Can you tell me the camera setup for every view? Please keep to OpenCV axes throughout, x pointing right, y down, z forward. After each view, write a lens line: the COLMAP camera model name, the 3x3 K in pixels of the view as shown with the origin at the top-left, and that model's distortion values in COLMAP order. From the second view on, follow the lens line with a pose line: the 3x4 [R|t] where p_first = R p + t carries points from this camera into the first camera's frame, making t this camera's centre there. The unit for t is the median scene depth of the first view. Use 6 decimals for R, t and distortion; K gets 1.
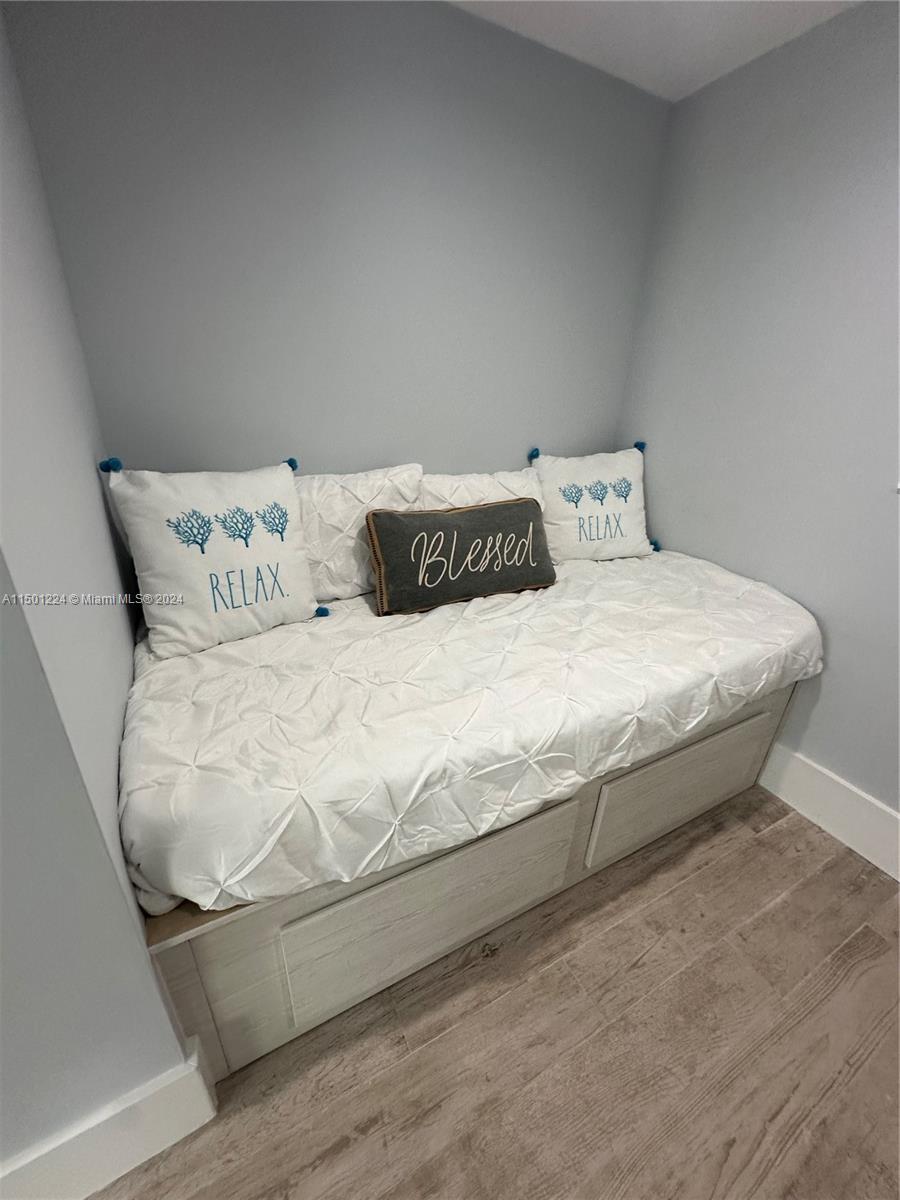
lens RADIAL K [[478.1, 0, 449.7], [0, 478.1, 599.8], [0, 0, 1]] dist [-0.003433, 0.000783]
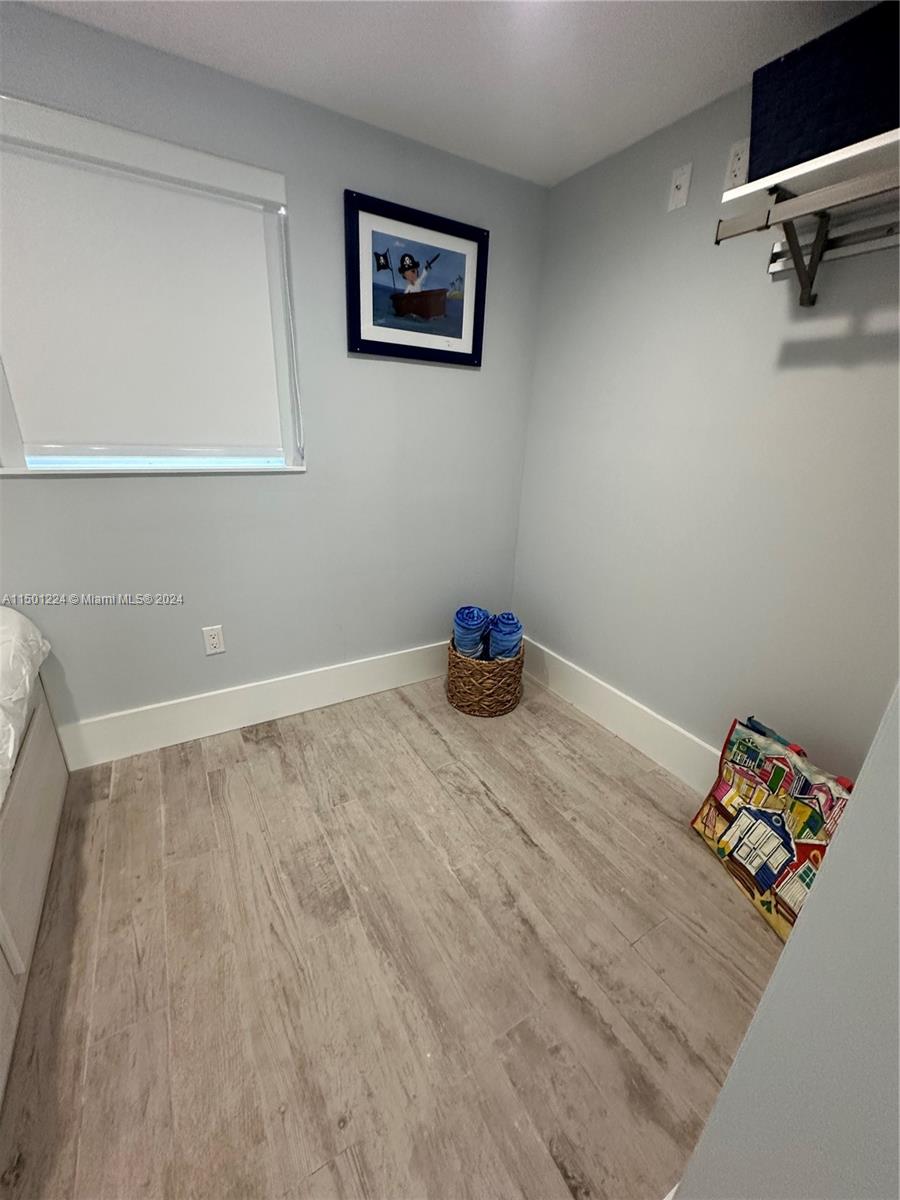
lens RADIAL K [[478.1, 0, 449.4], [0, 478.1, 600.5], [0, 0, 1]] dist [-0.003433, 0.000783]
pose [[-0.046634, -0.397871, 0.916255, -0.236276], [0.377067, 0.842382, 0.384984, -0.014783], [-0.925011, 0.363443, 0.110741, 0.002948]]
